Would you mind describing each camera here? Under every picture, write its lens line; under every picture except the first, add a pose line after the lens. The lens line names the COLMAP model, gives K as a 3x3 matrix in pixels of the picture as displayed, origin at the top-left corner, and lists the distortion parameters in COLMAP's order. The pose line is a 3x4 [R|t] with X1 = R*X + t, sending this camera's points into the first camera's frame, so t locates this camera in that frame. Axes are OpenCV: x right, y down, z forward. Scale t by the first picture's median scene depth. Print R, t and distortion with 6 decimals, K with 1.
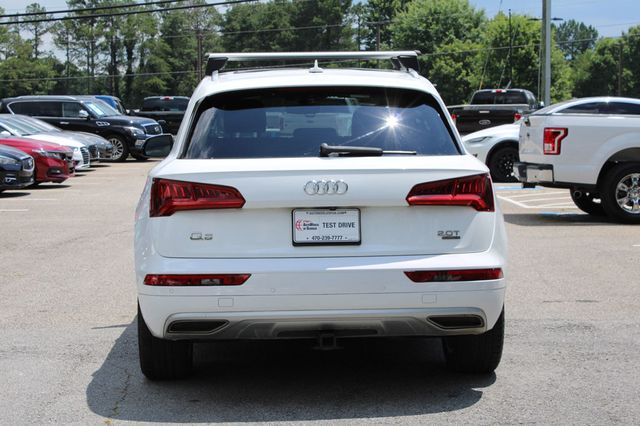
lens RADIAL K [[1297.3, 0, 324.7], [0, 1297.3, 211.0], [0, 0, 1]] dist [0.018728, 0.000000]
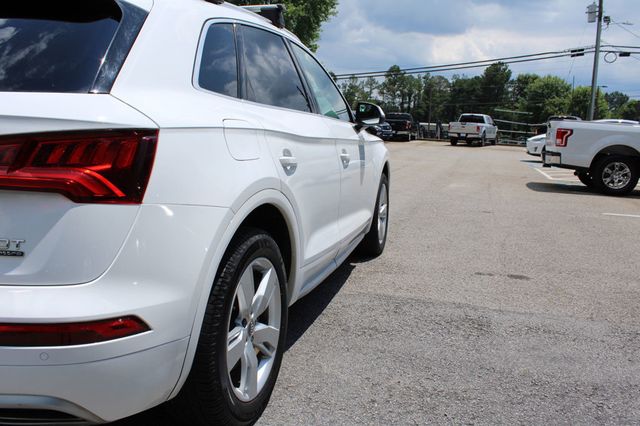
lens RADIAL K [[538.3, 0, 317.4], [0, 538.3, 216.3], [0, 0, 1]] dist [-0.163463, 0.135867]
pose [[0.945818, 0.089368, -0.312157, 0.071172], [-0.059641, 0.992837, 0.103530, -0.005629], [0.319173, -0.079303, 0.944373, 0.221637]]
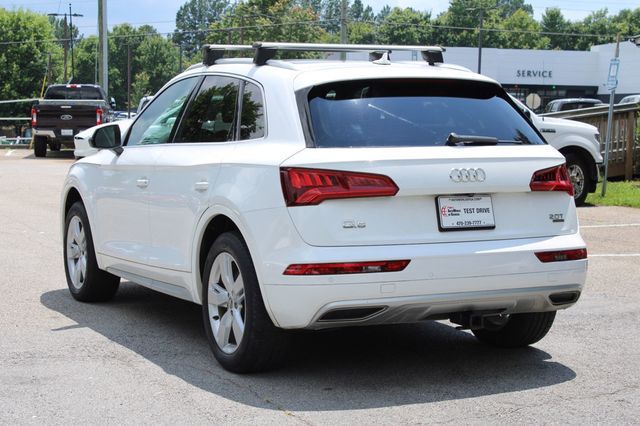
lens RADIAL K [[1297.3, 0, 323.6], [0, 1297.3, 215.8], [0, 0, 1]] dist [0.018728, 0.000000]
pose [[0.919405, -0.019948, 0.392807, -0.132195], [0.017605, 0.999799, 0.009566, 0.000709], [-0.392919, -0.001880, 0.919571, 0.021266]]
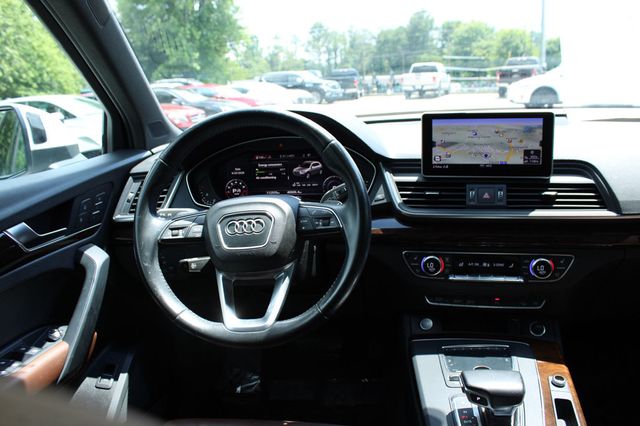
lens RADIAL K [[538.3, 0, 319.2], [0, 538.3, 199.8], [0, 0, 1]] dist [-0.163463, 0.135867]
pose [[0.981490, -0.009066, -0.191297, -0.009790], [0.037086, 0.988969, 0.143404, -0.019346], [0.187887, -0.147844, 0.971000, 0.328948]]
